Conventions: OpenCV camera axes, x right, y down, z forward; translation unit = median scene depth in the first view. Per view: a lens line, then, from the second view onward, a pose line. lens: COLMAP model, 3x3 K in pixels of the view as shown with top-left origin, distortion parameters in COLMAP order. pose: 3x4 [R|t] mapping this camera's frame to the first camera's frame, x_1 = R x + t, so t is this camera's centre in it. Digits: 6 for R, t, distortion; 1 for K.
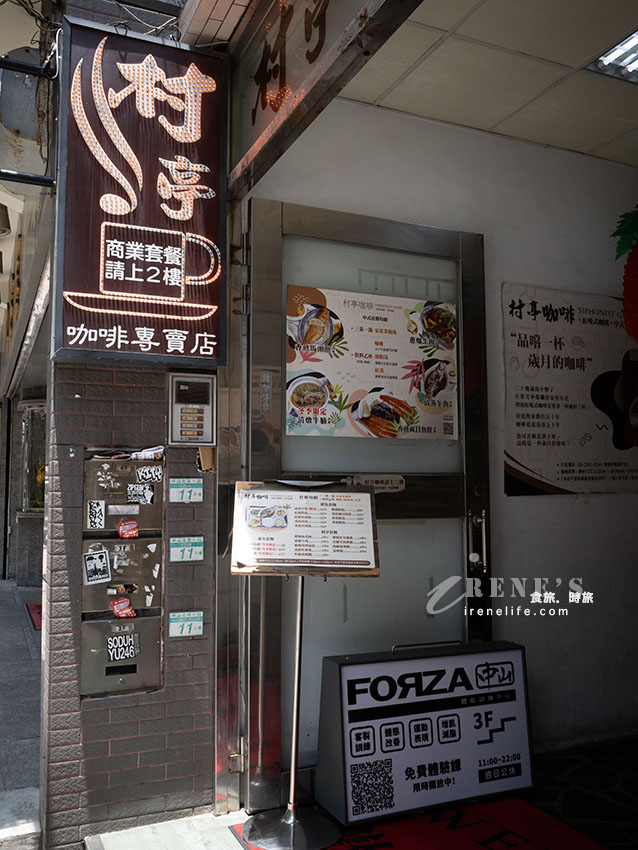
lens RADIAL K [[773.8, 0, 319.0], [0, 773.8, 425.0], [0, 0, 1]] dist [-0.023432, -0.007877]
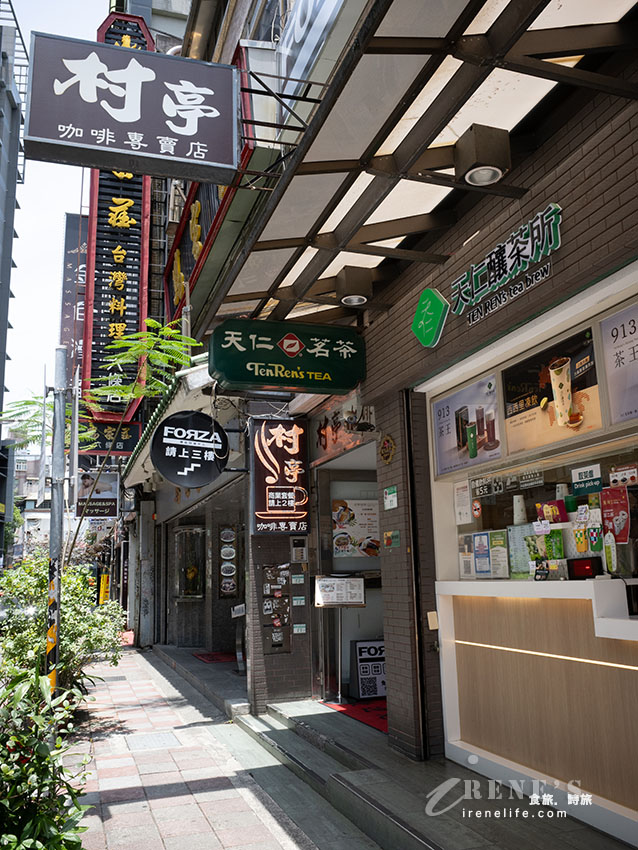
lens RADIAL K [[773.8, 0, 319.0], [0, 773.8, 425.0], [0, 0, 1]] dist [-0.023432, -0.007877]
pose [[0.994372, -0.047908, -0.094497, 0.196087], [0.036919, 0.992704, -0.114790, -0.147111], [0.099307, 0.110655, 0.988885, -1.839942]]
